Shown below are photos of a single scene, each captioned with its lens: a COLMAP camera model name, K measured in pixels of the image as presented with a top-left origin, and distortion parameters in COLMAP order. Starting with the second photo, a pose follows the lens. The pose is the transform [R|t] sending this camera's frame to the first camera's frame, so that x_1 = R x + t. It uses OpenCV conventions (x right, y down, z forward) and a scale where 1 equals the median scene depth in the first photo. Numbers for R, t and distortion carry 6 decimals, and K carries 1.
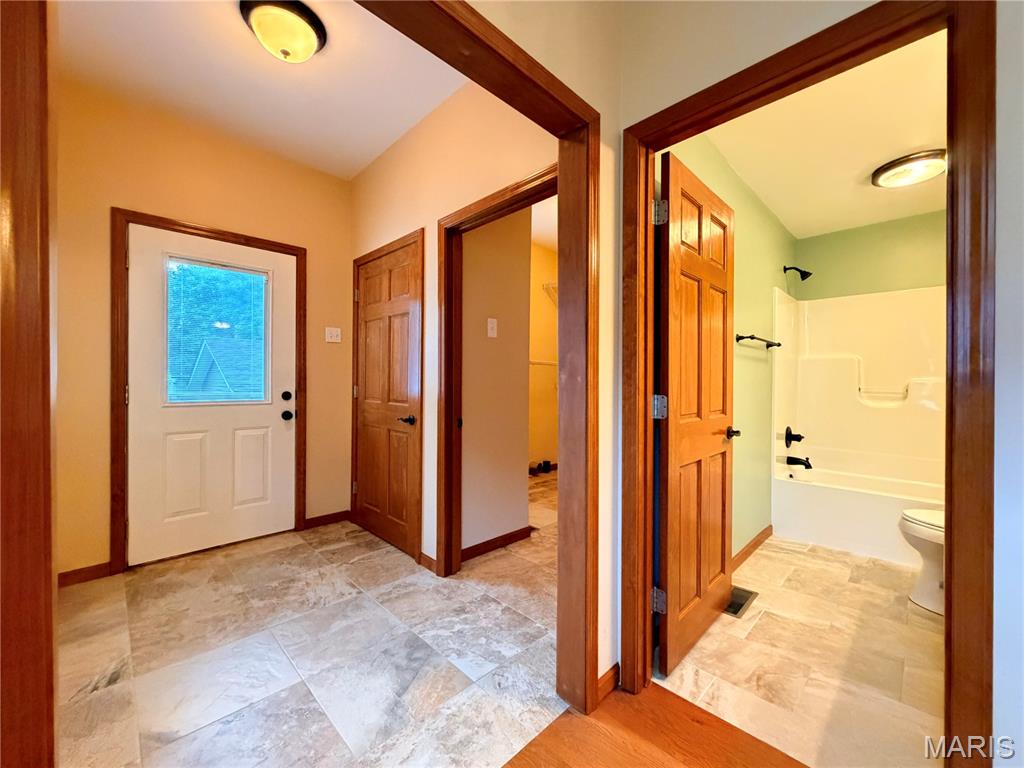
lens RADIAL K [[408.9, 0, 509.1], [0, 408.9, 383.3], [0, 0, 1]] dist [0.000093, 0.000378]
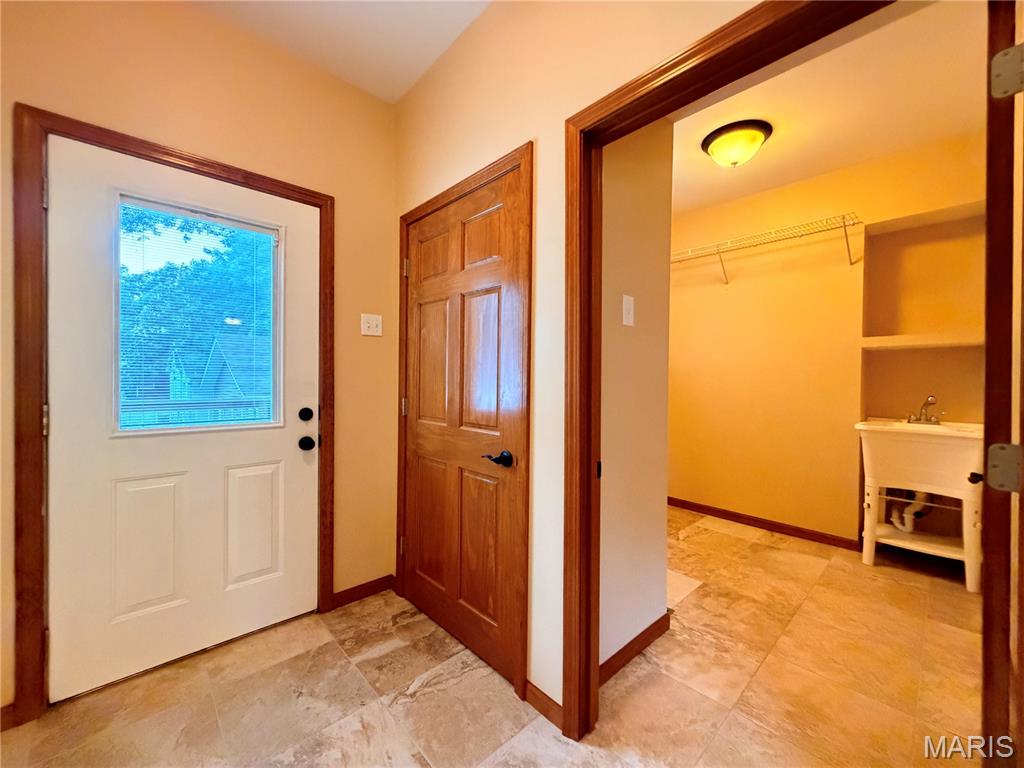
lens RADIAL K [[408.9, 0, 509.1], [0, 408.9, 383.3], [0, 0, 1]] dist [0.000093, 0.000378]
pose [[0.999580, 0.001486, -0.028945, -0.197323], [-0.001390, 0.999993, 0.003356, -0.024086], [0.028949, -0.003314, 0.999575, 0.349196]]
